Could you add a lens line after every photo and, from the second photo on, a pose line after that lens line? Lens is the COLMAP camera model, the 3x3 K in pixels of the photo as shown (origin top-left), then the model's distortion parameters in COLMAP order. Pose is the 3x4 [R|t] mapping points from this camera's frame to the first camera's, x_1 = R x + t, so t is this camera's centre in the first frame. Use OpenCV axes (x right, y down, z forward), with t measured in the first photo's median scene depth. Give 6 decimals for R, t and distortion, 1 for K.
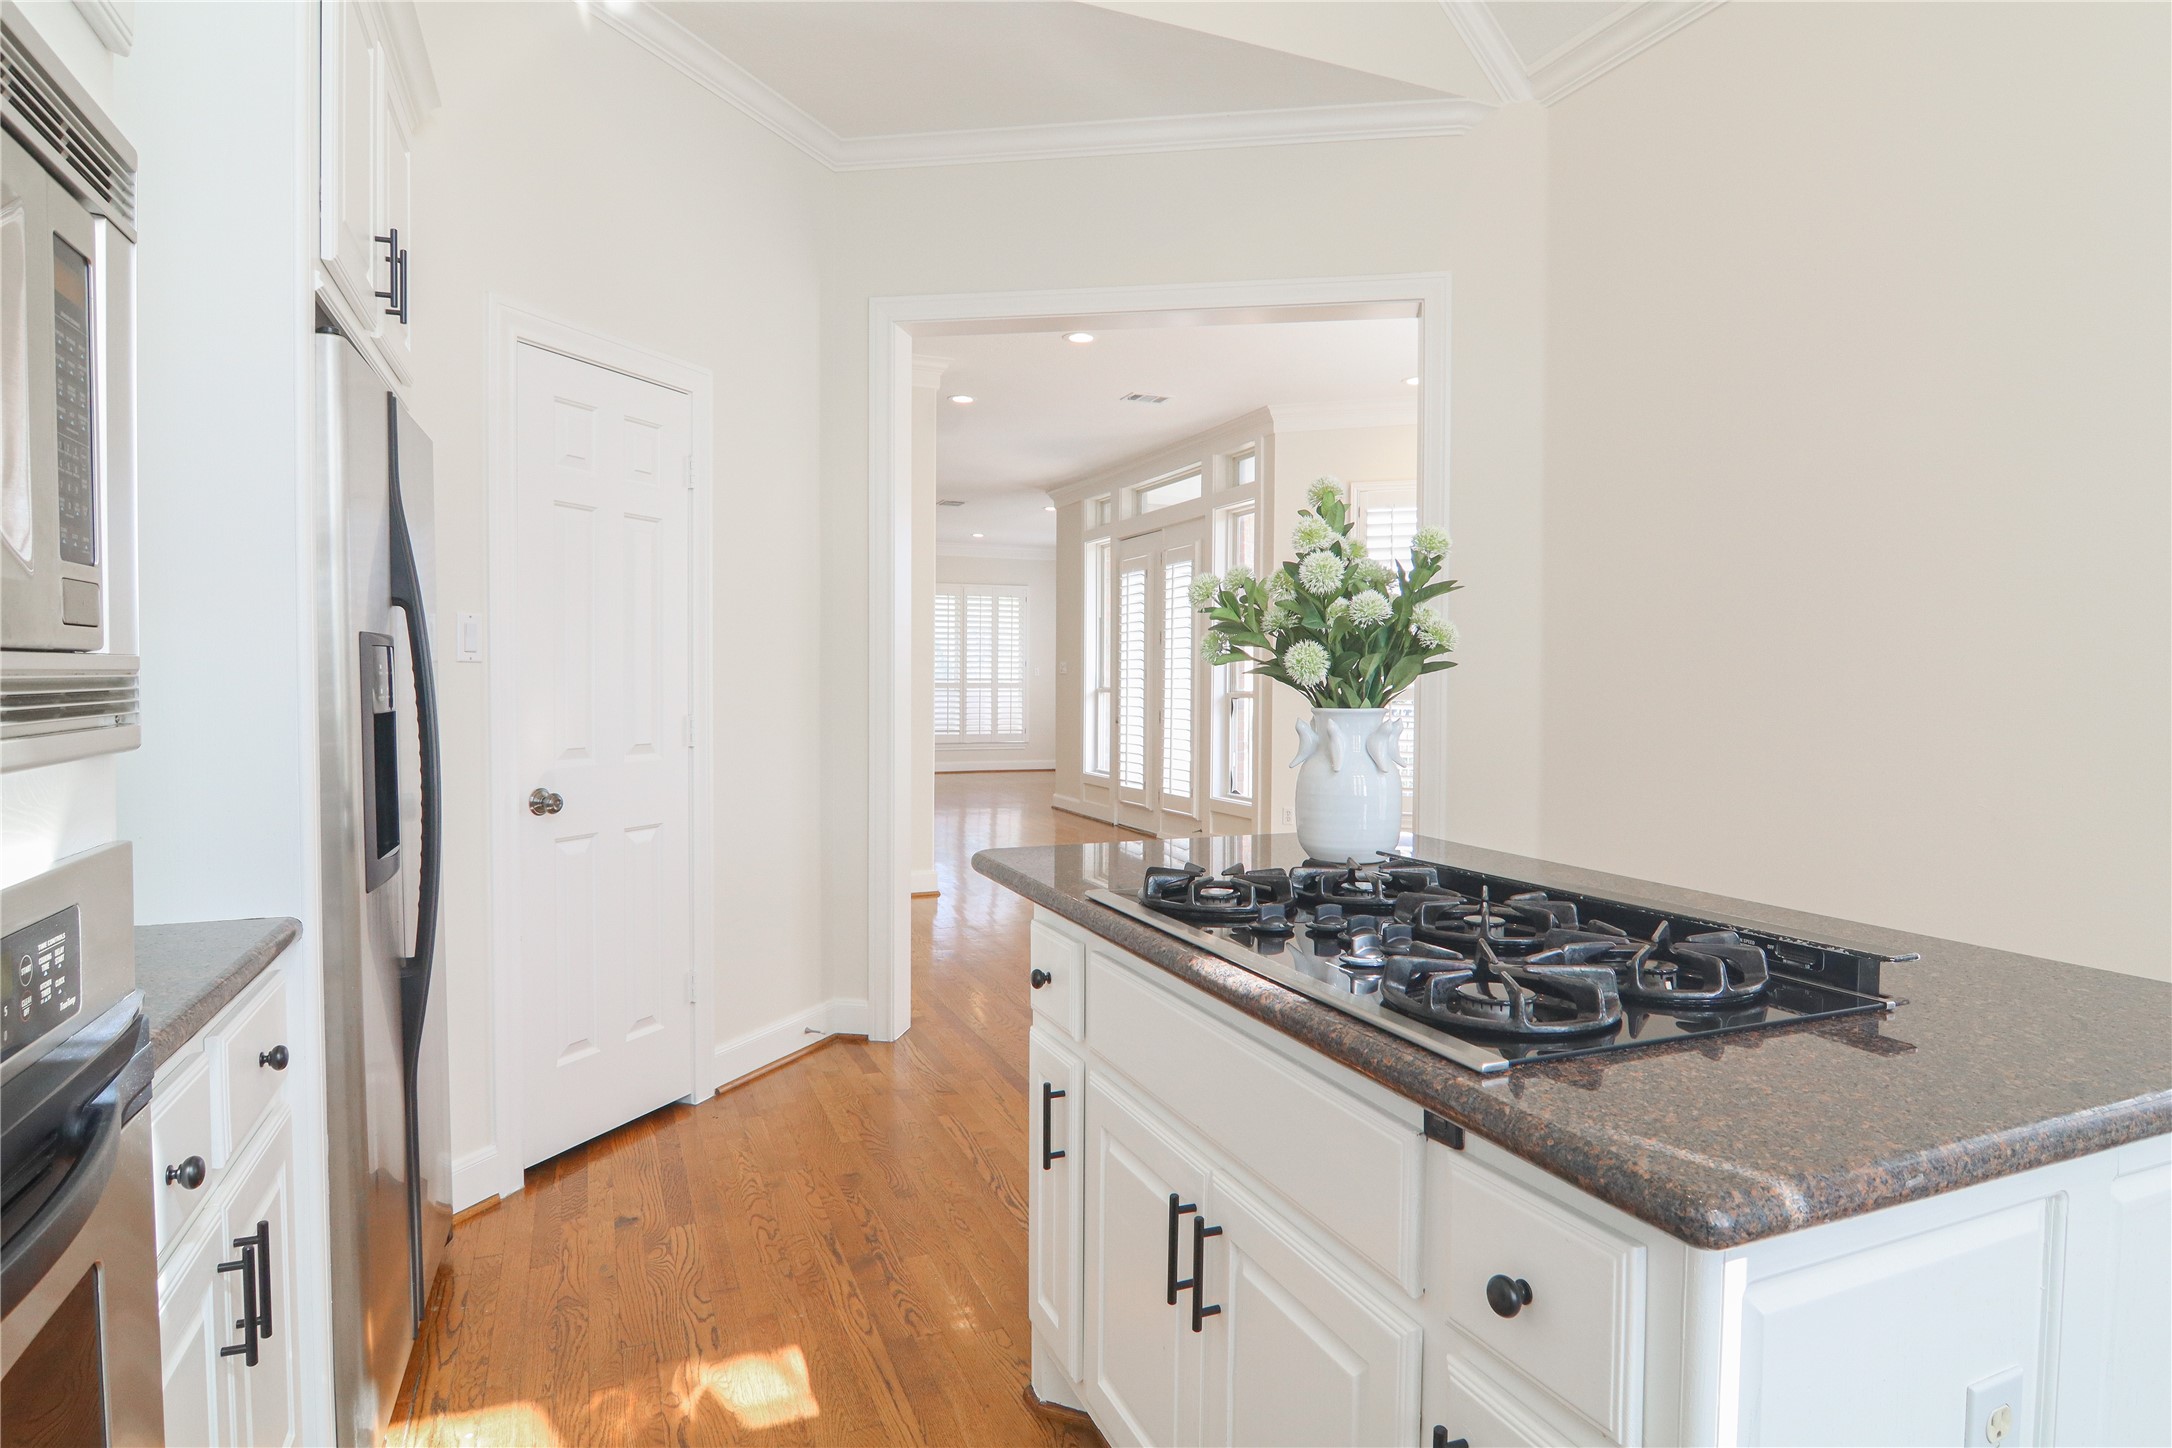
lens RADIAL K [[1226.5, 0, 1106.7], [0, 1226.5, 709.6], [0, 0, 1]] dist [-0.016924, -0.003936]
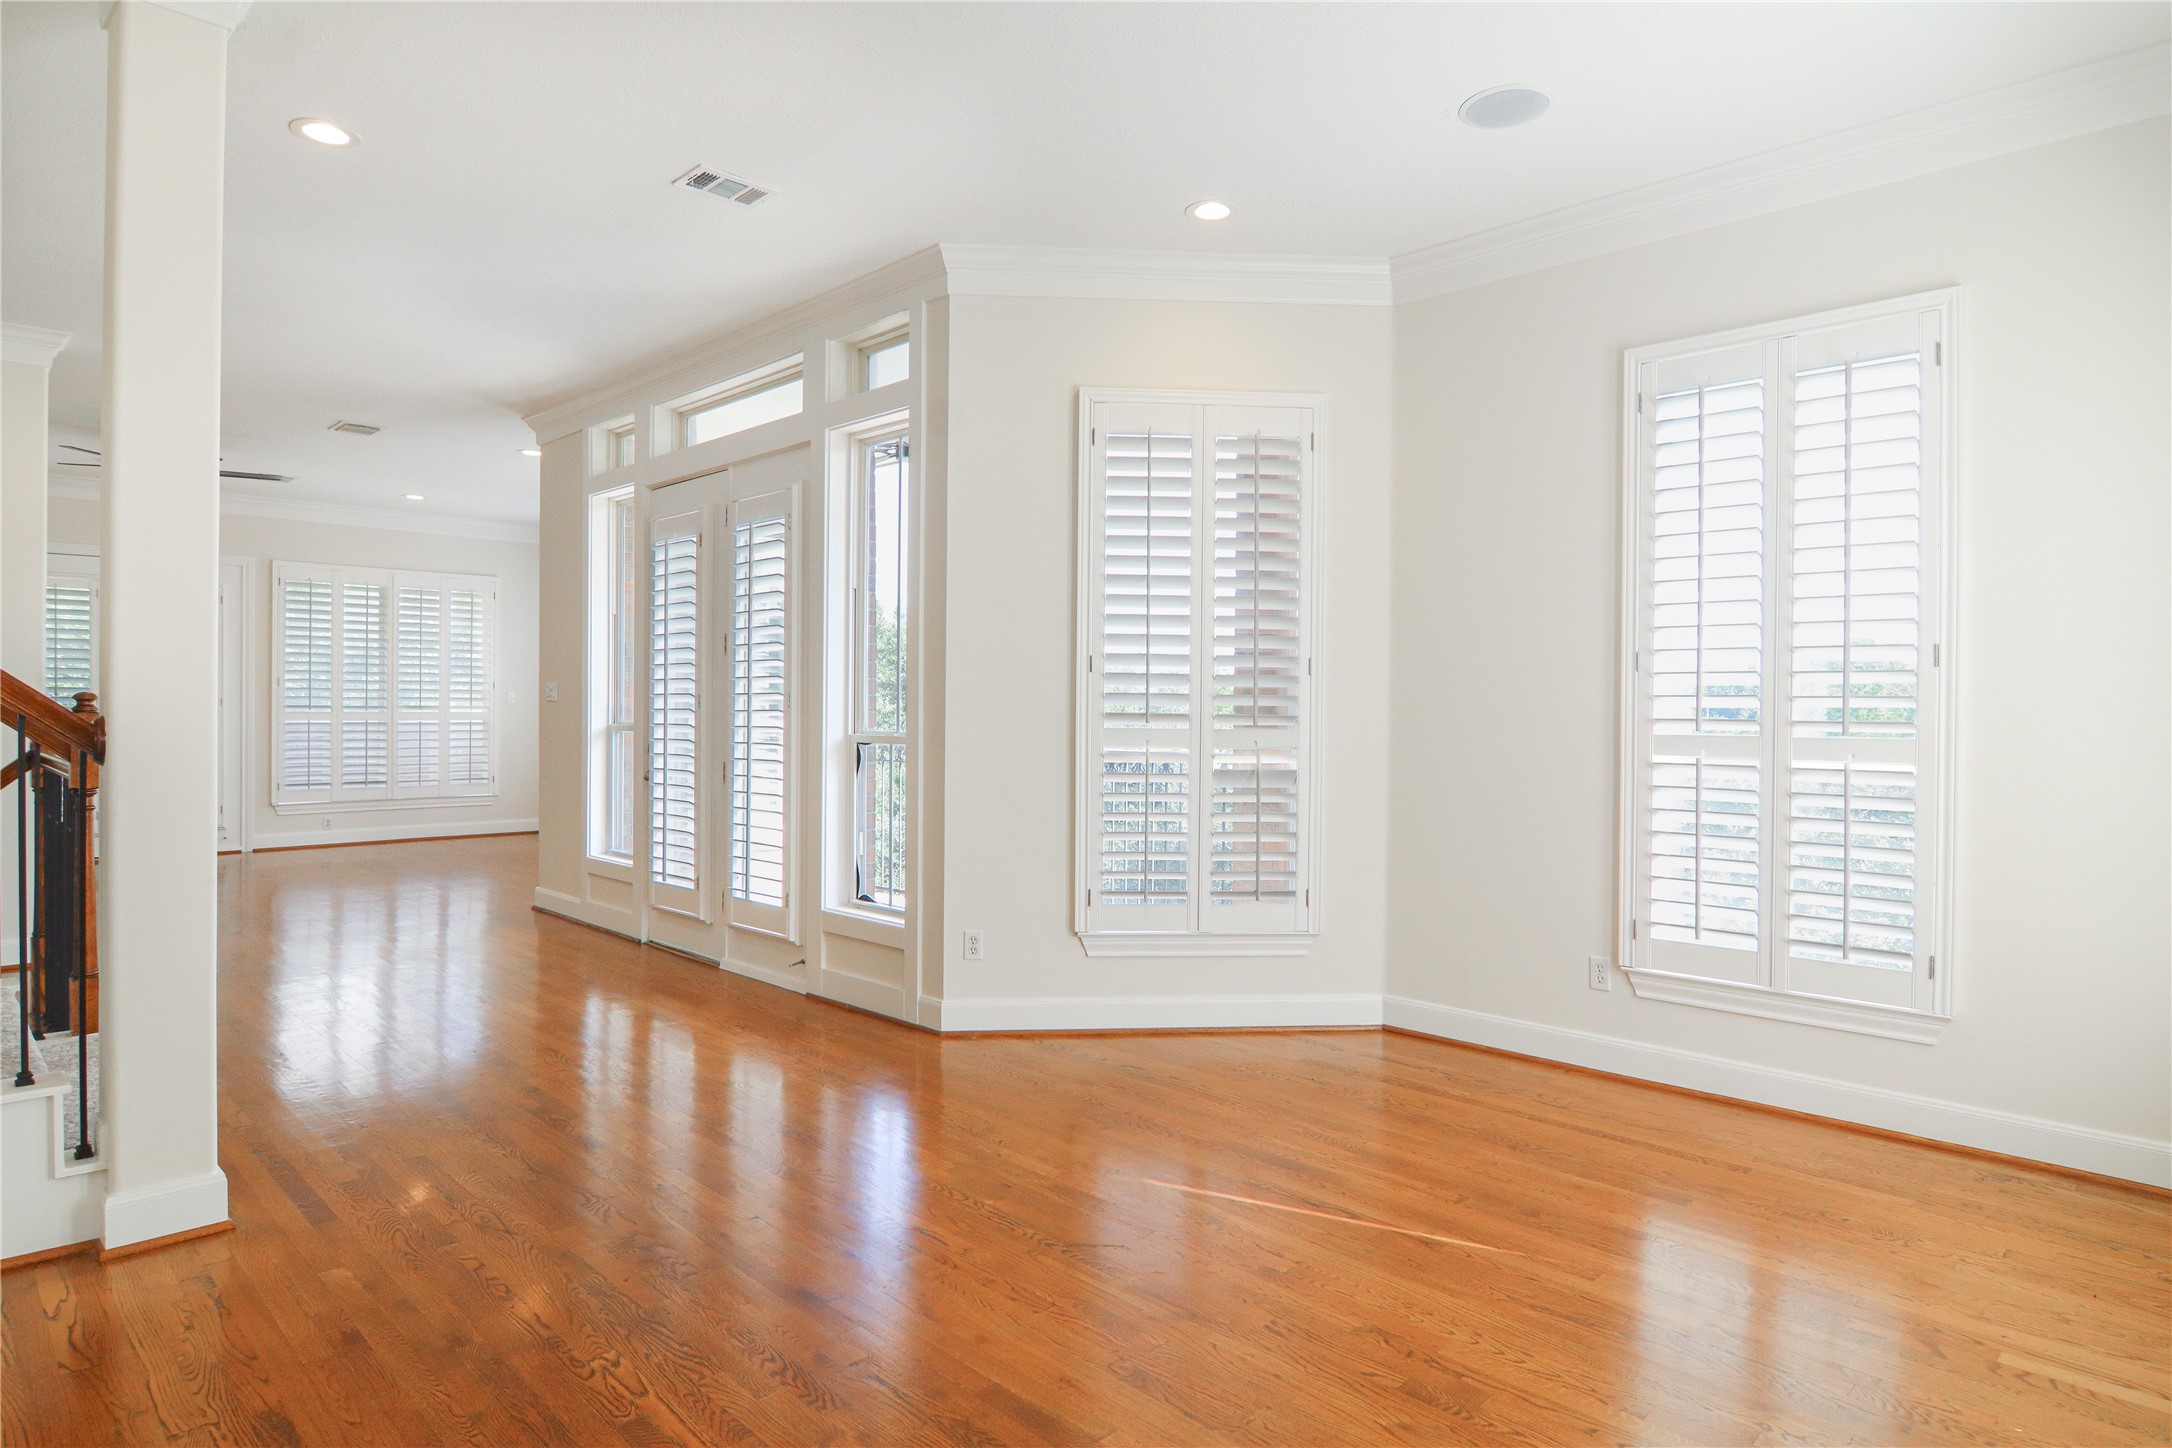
lens RADIAL K [[1226.5, 0, 1106.7], [0, 1226.5, 709.6], [0, 0, 1]] dist [-0.016924, -0.003936]
pose [[0.923968, -0.003876, 0.382450, -0.013646], [0.011452, 0.999781, -0.017535, -0.011919], [-0.382298, 0.020582, 0.923810, 0.338433]]
